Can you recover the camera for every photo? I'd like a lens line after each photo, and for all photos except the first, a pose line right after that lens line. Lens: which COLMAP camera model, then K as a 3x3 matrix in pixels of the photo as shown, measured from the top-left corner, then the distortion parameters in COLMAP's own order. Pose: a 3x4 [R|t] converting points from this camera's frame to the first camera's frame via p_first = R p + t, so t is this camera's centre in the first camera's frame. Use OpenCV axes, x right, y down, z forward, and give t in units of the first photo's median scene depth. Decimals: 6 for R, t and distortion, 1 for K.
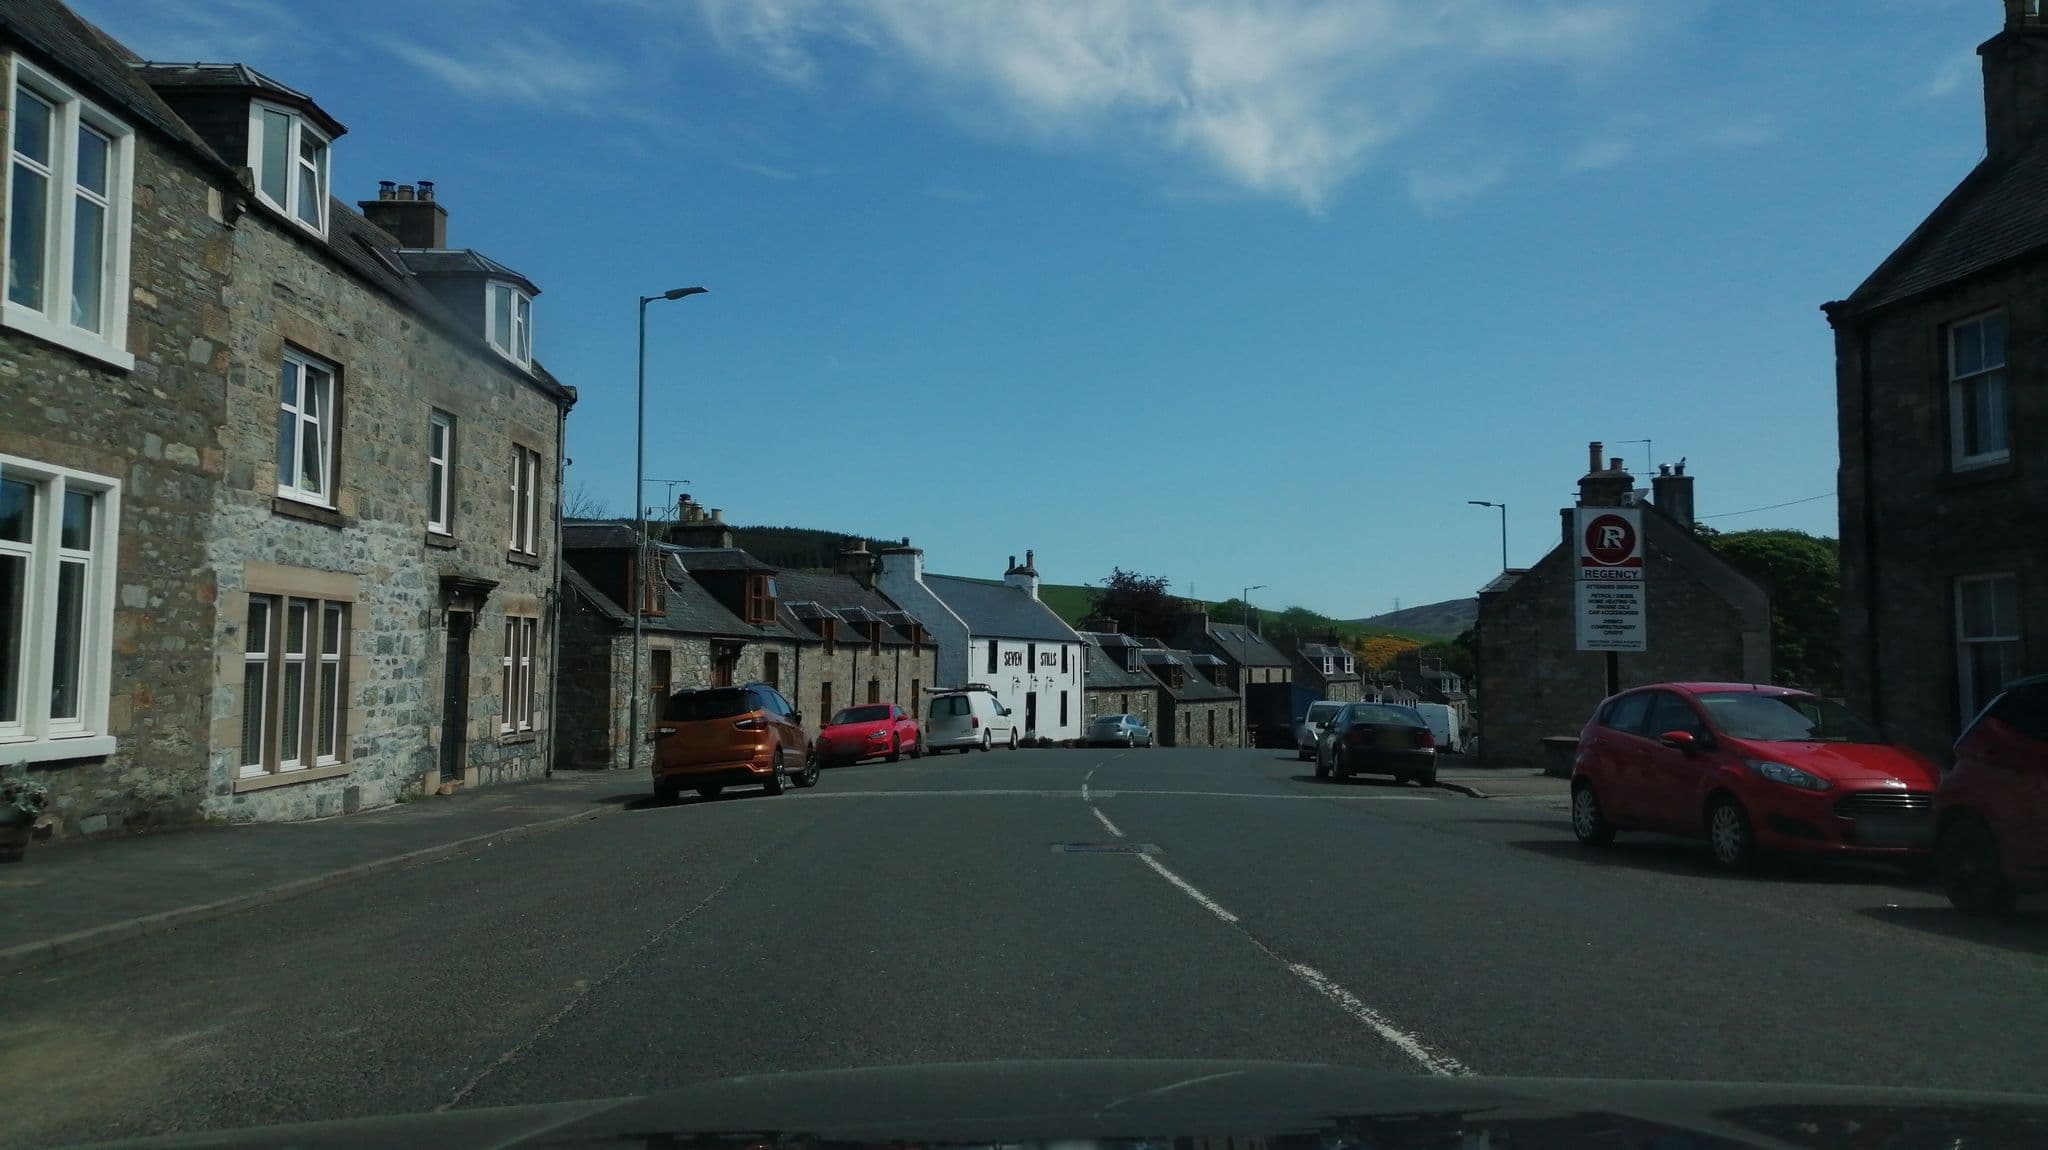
lens RADIAL K [[1536.3, 0, 1109.1], [0, 1536.3, 584.1], [0, 0, 1]] dist [0.035491, -0.003079]
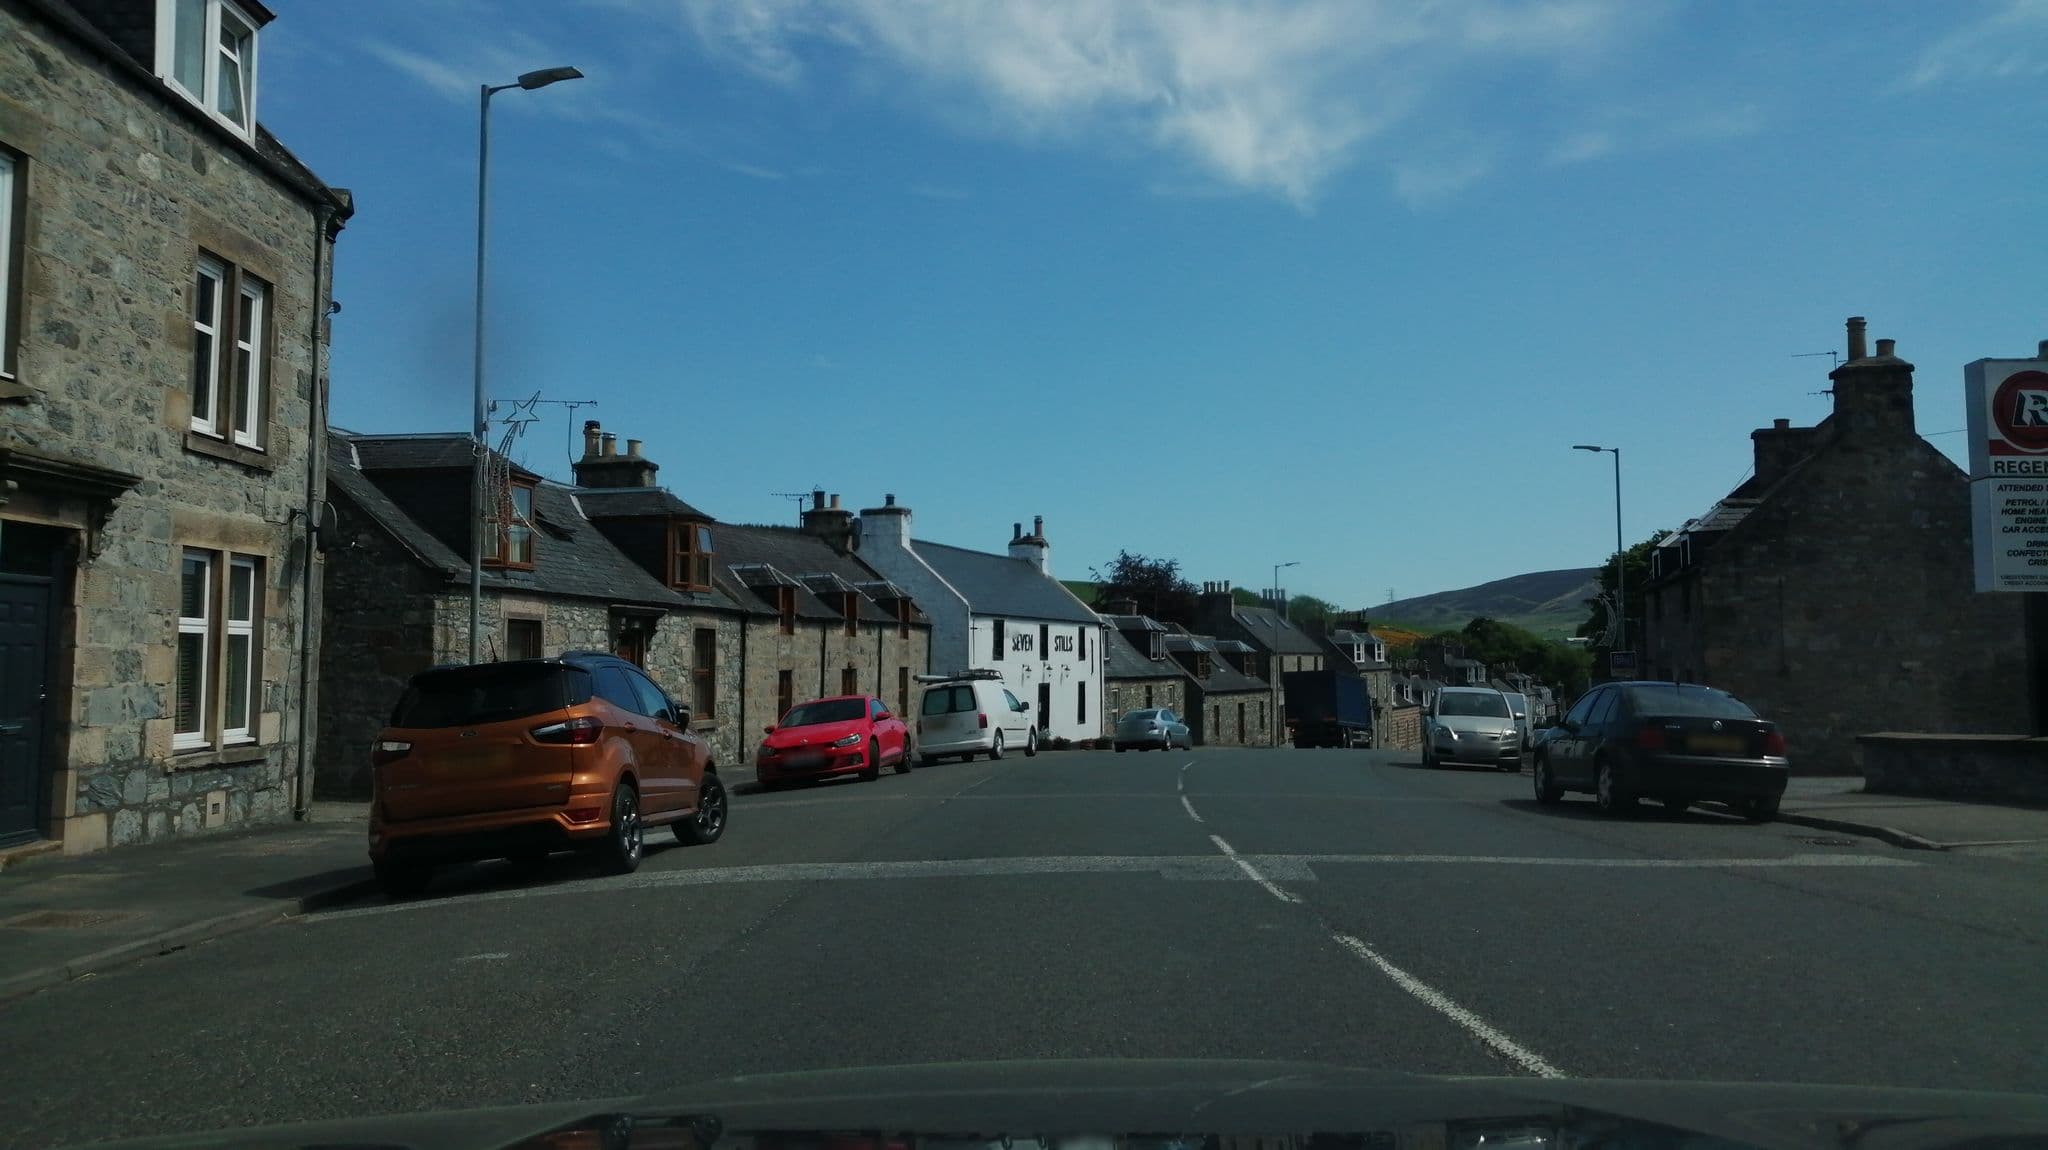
lens RADIAL K [[1494.9, 0, 1143.3], [0, 1494.9, 573.0], [0, 0, 1]] dist [0.003669, -0.005544]
pose [[0.999415, -0.009135, 0.032970, -0.024980], [0.009361, 0.999934, -0.006694, 0.017938], [-0.032907, 0.006999, 0.999434, 0.205616]]
